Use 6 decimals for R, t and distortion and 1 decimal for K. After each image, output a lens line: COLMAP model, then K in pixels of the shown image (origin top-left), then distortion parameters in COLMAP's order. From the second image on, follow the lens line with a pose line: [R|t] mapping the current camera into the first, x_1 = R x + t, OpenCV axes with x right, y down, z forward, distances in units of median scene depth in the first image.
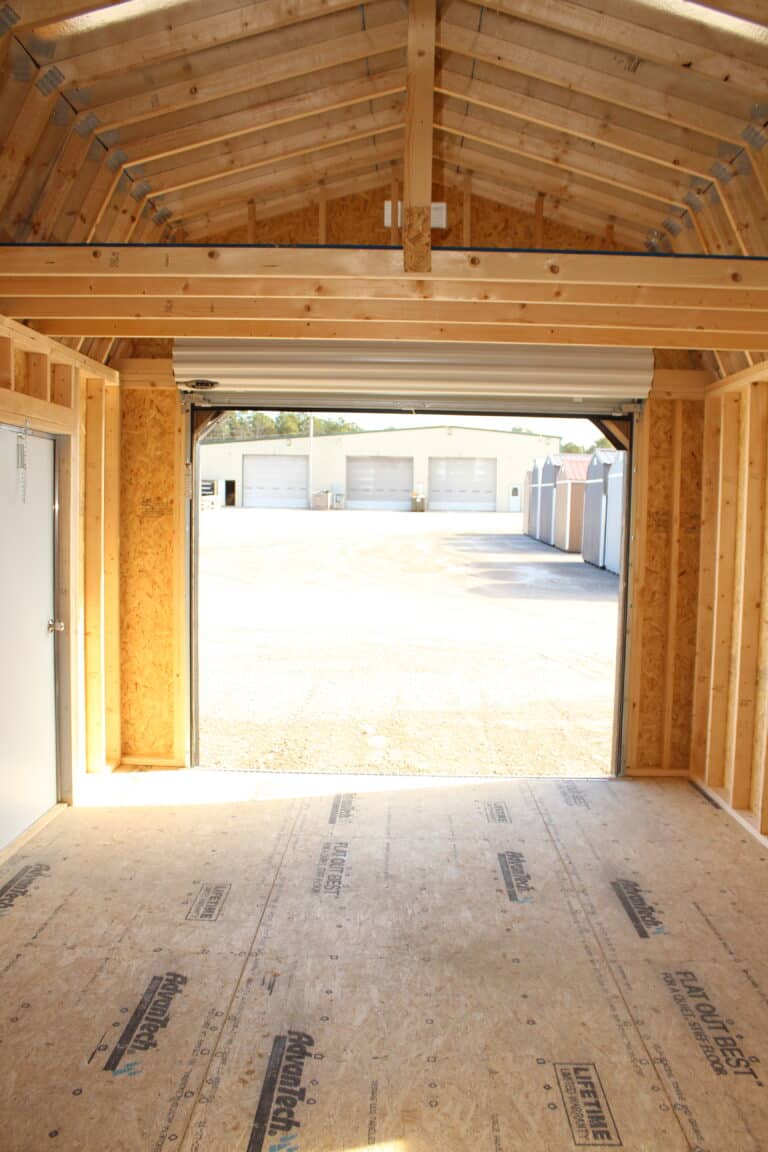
lens RADIAL K [[973.3, 0, 410.4], [0, 973.3, 570.3], [0, 0, 1]] dist [-0.146674, 0.112745]
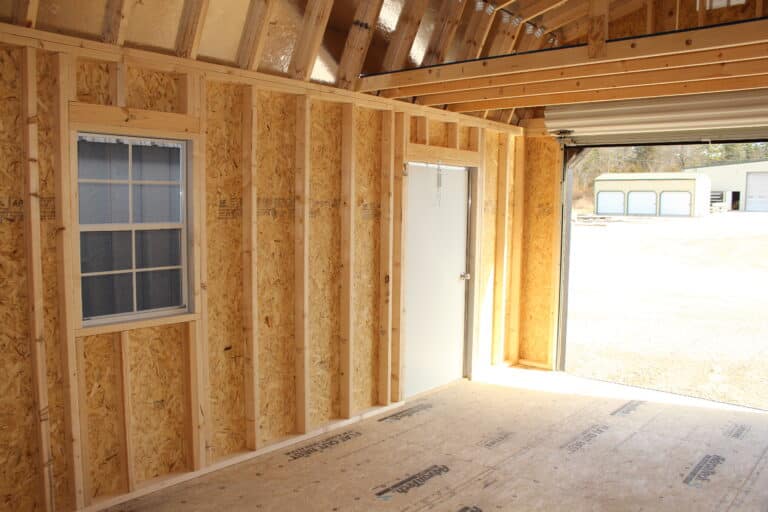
lens RADIAL K [[648.9, 0, 380.0], [0, 648.9, 258.8], [0, 0, 1]] dist [-0.146674, 0.112745]
pose [[0.759740, 0.044012, -0.648735, 0.238518], [-0.037468, 0.999012, 0.023896, 0.003050], [0.649146, 0.006152, 0.760639, -0.007346]]
